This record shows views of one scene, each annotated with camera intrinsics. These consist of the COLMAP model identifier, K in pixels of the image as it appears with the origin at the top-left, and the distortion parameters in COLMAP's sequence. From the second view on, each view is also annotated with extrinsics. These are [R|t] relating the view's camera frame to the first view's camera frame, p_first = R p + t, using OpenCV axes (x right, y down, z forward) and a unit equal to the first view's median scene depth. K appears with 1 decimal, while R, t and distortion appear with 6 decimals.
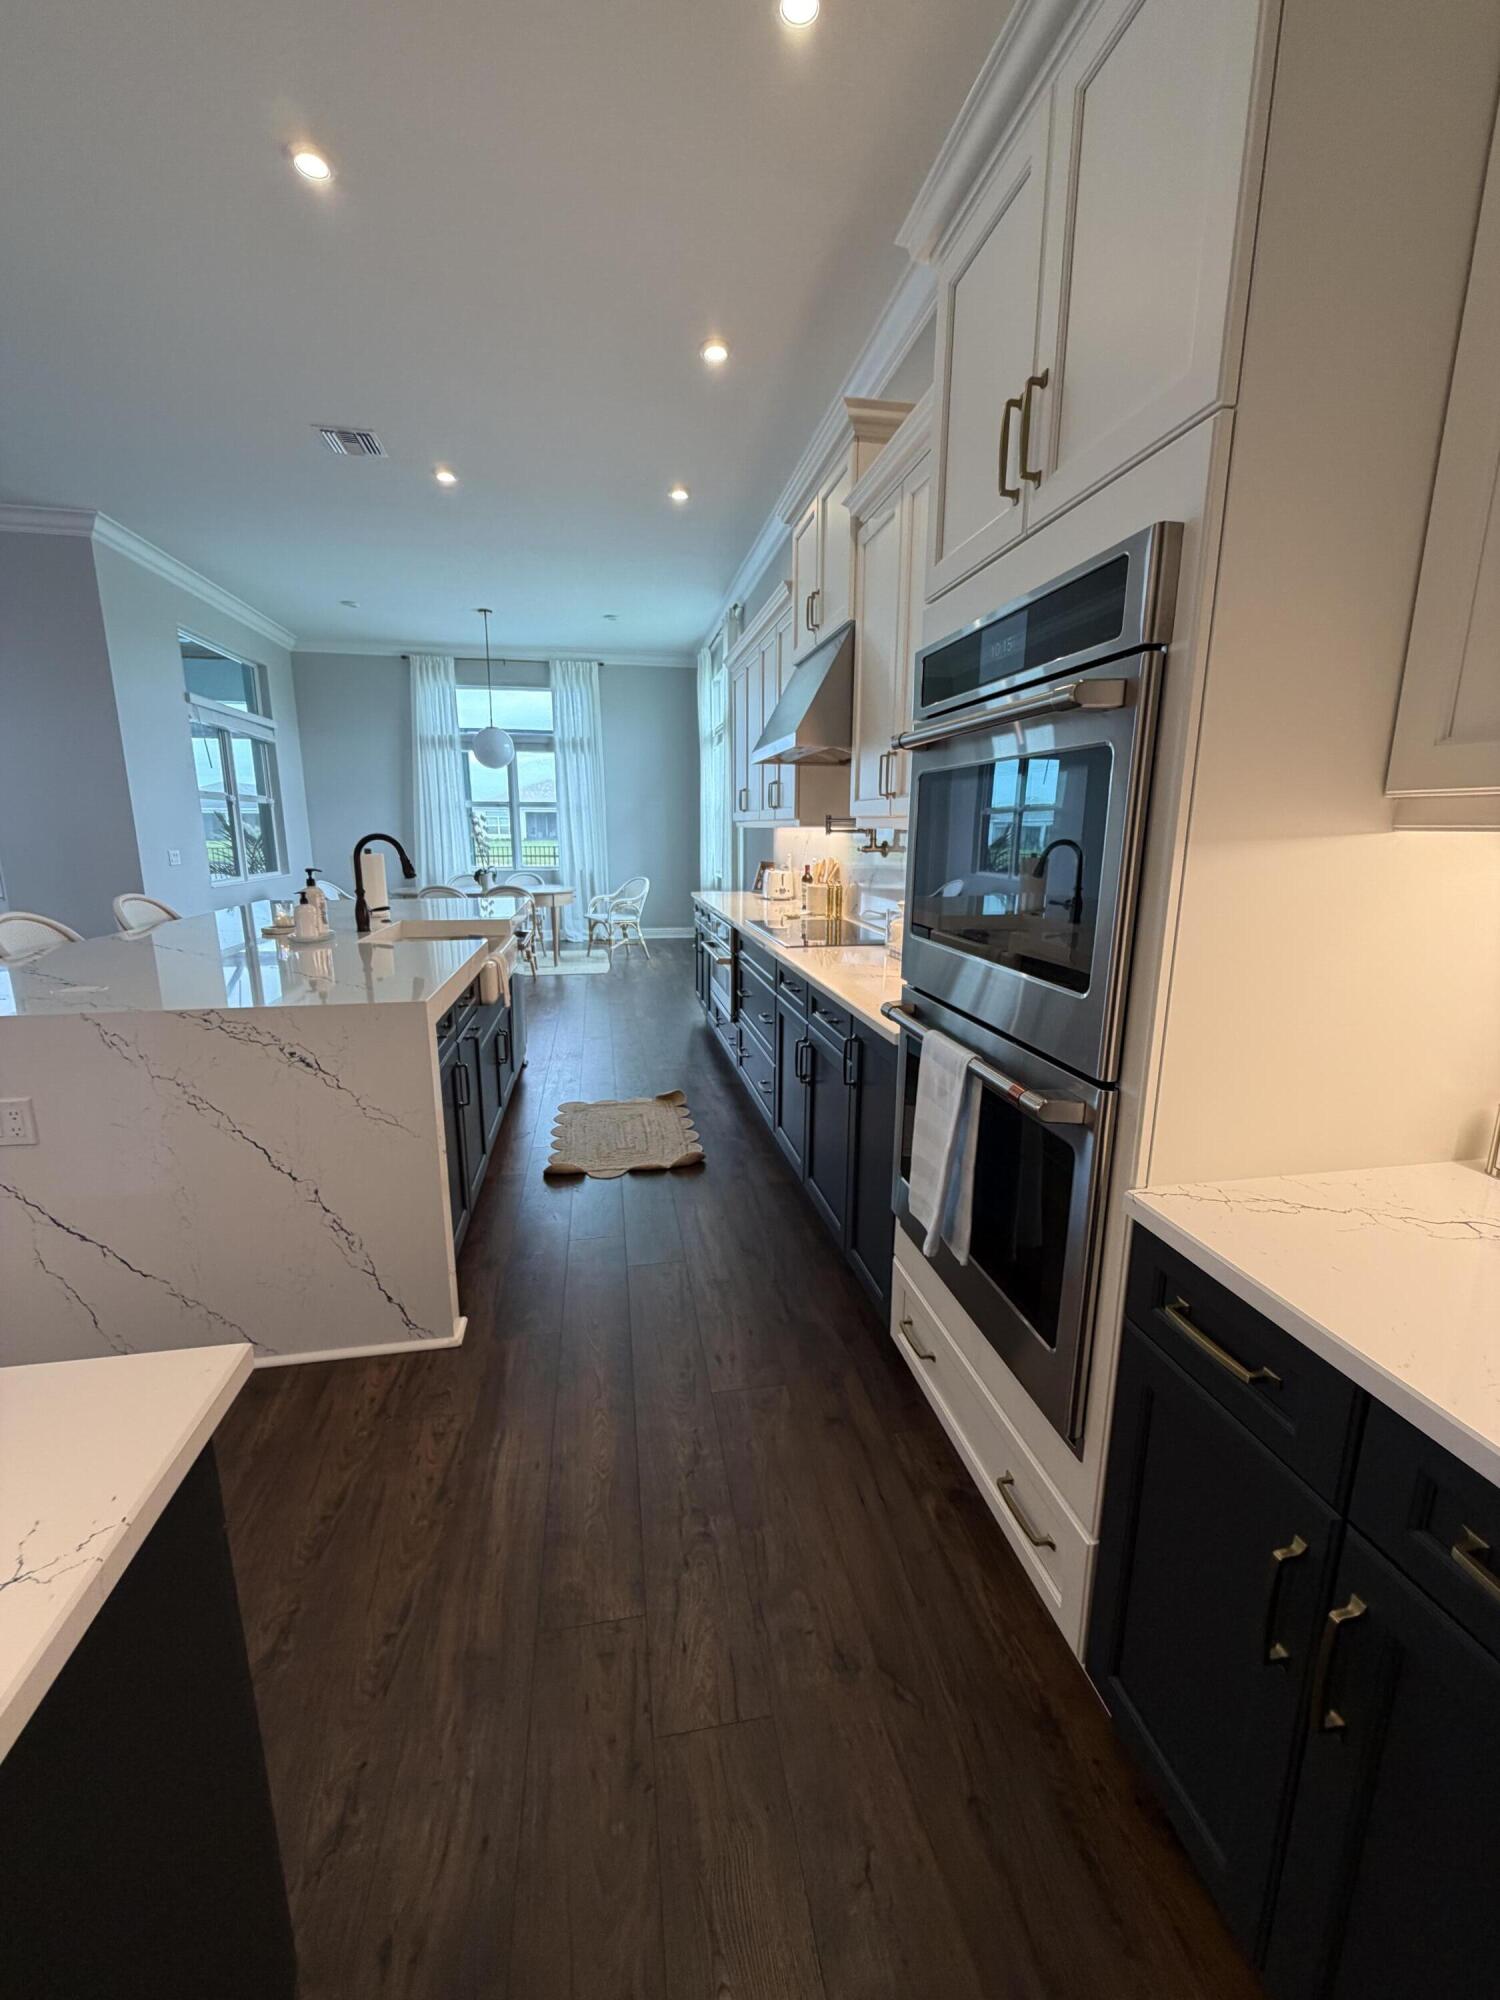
lens RADIAL K [[792.9, 0, 758.8], [0, 792.9, 997.8], [0, 0, 1]] dist [-0.002165, 0.000954]
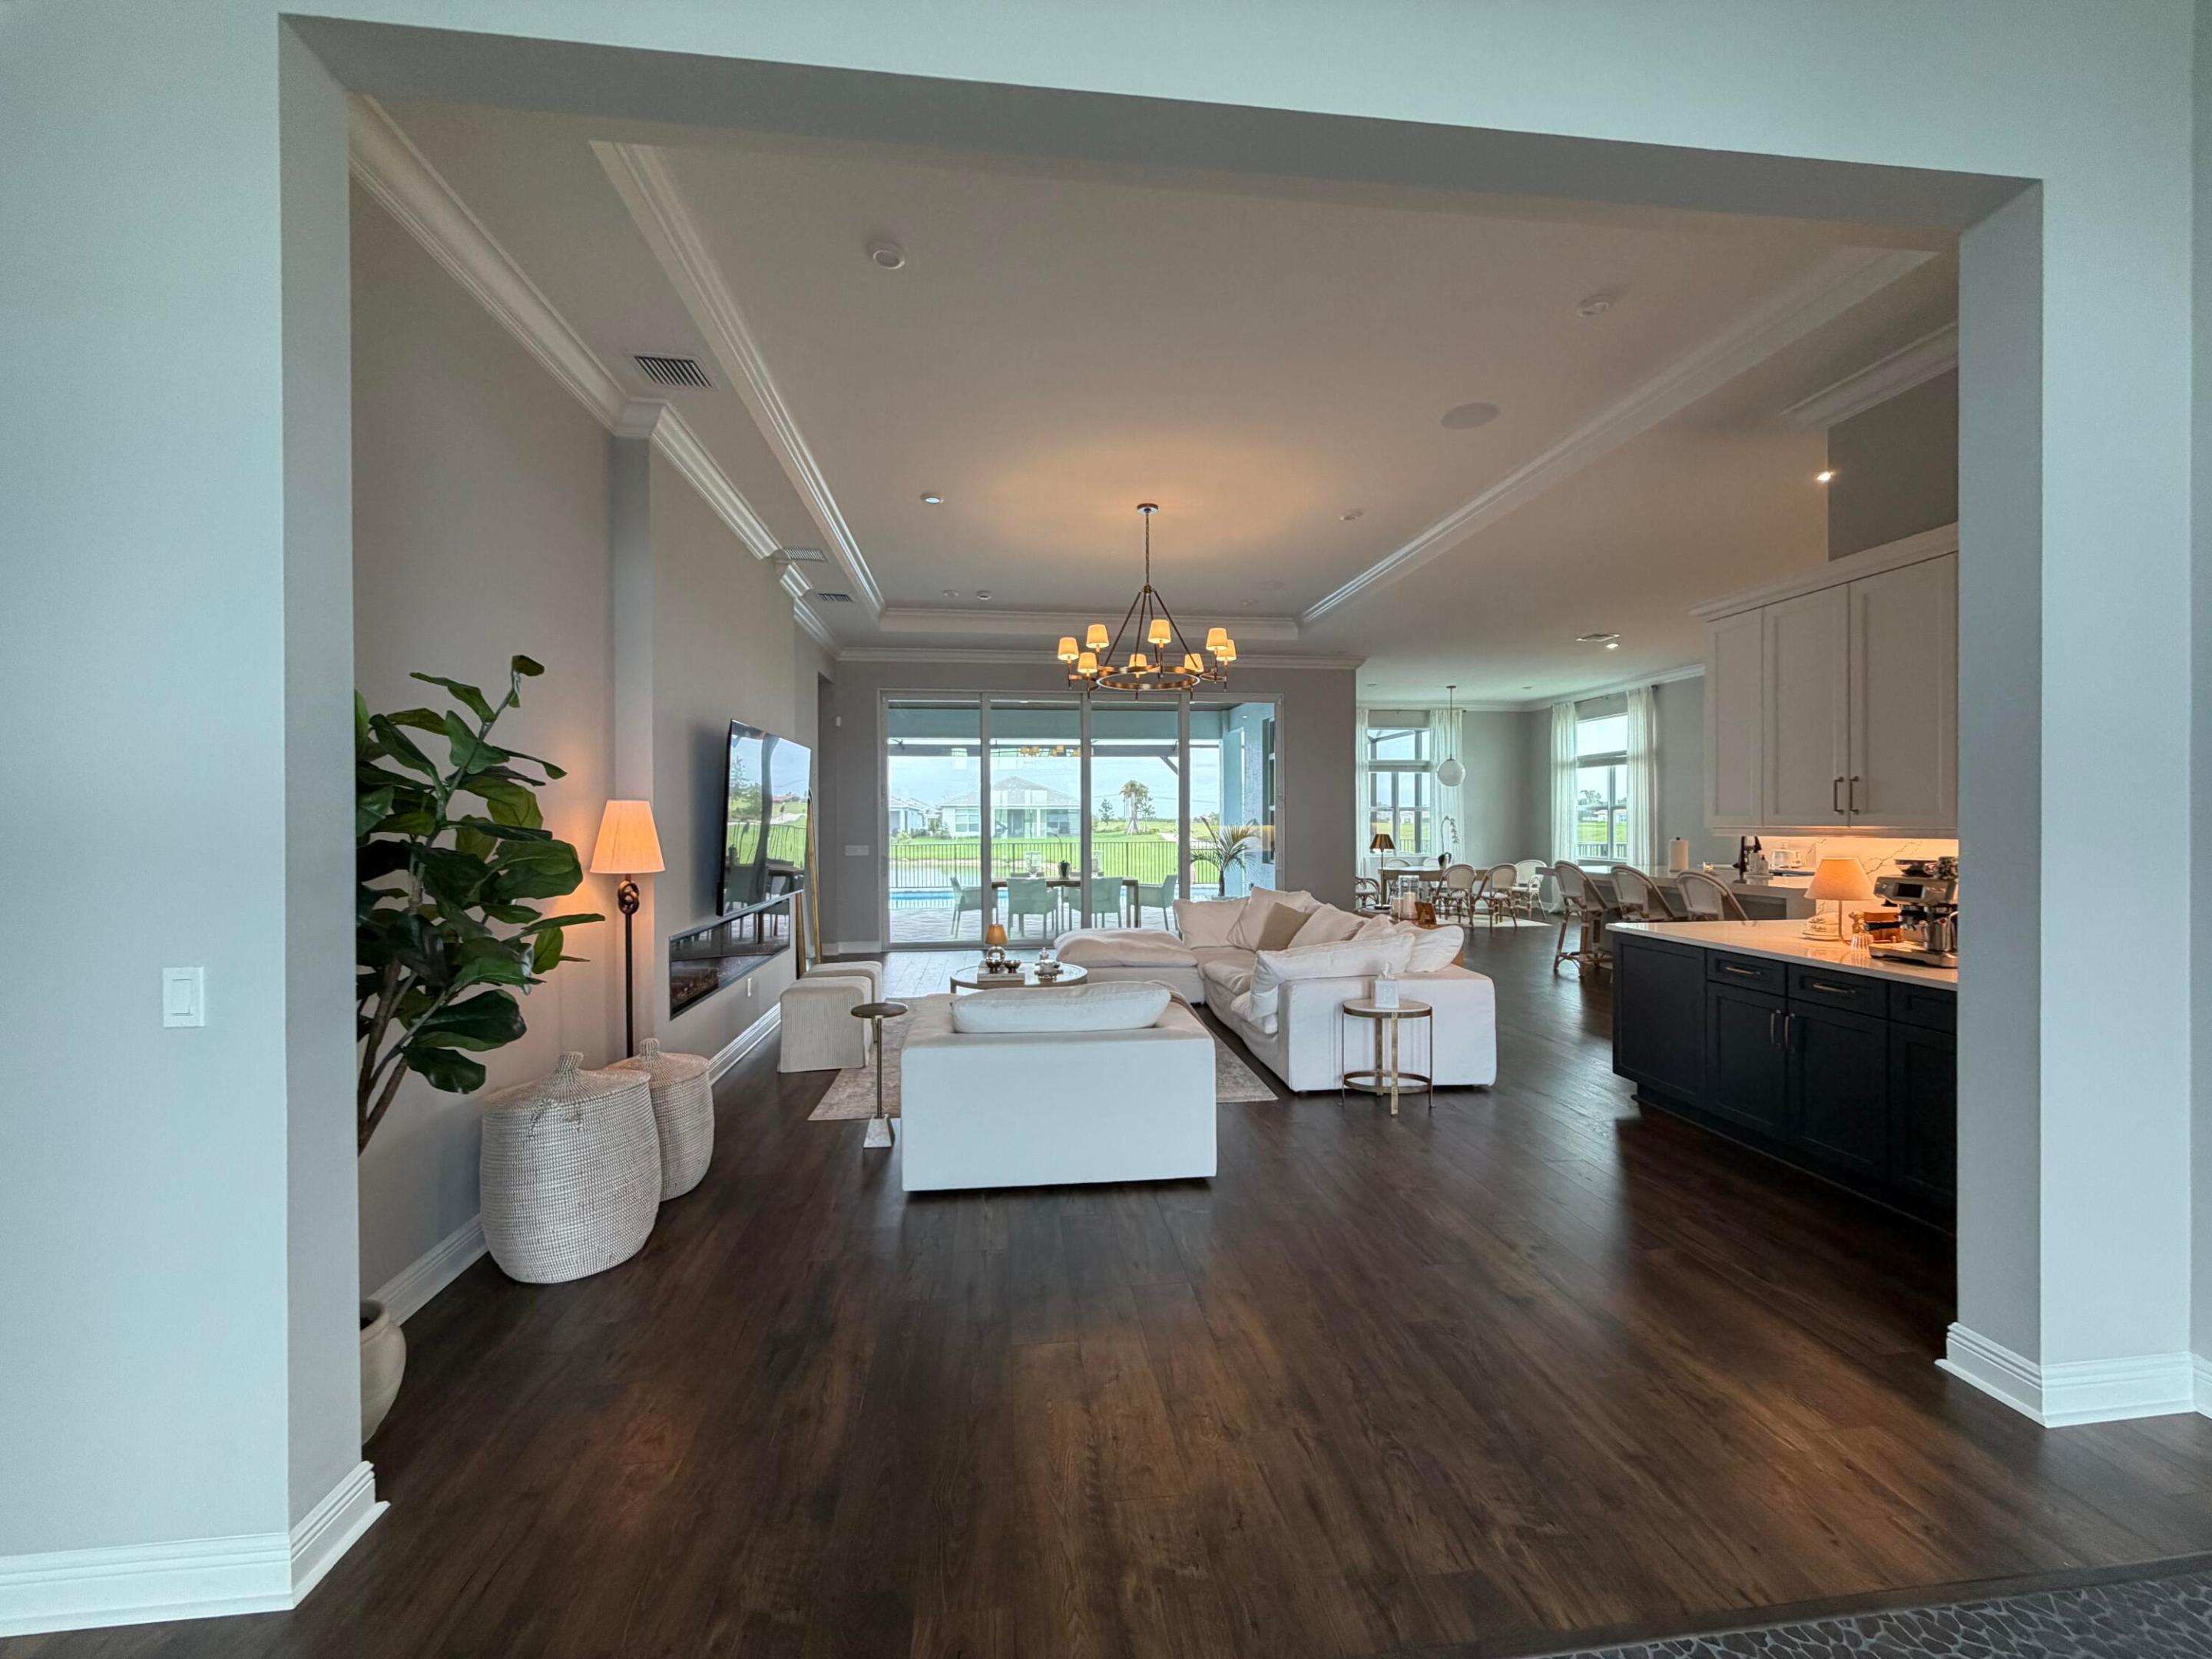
lens RADIAL K [[876.9, 0, 1102.8], [0, 876.9, 828.6], [0, 0, 1]] dist [-0.002165, 0.000954]
pose [[0.997505, -0.009405, -0.069973, -0.732100], [-0.005026, 0.979112, -0.203259, 0.100645], [0.070423, 0.203103, 0.976622, -0.518152]]
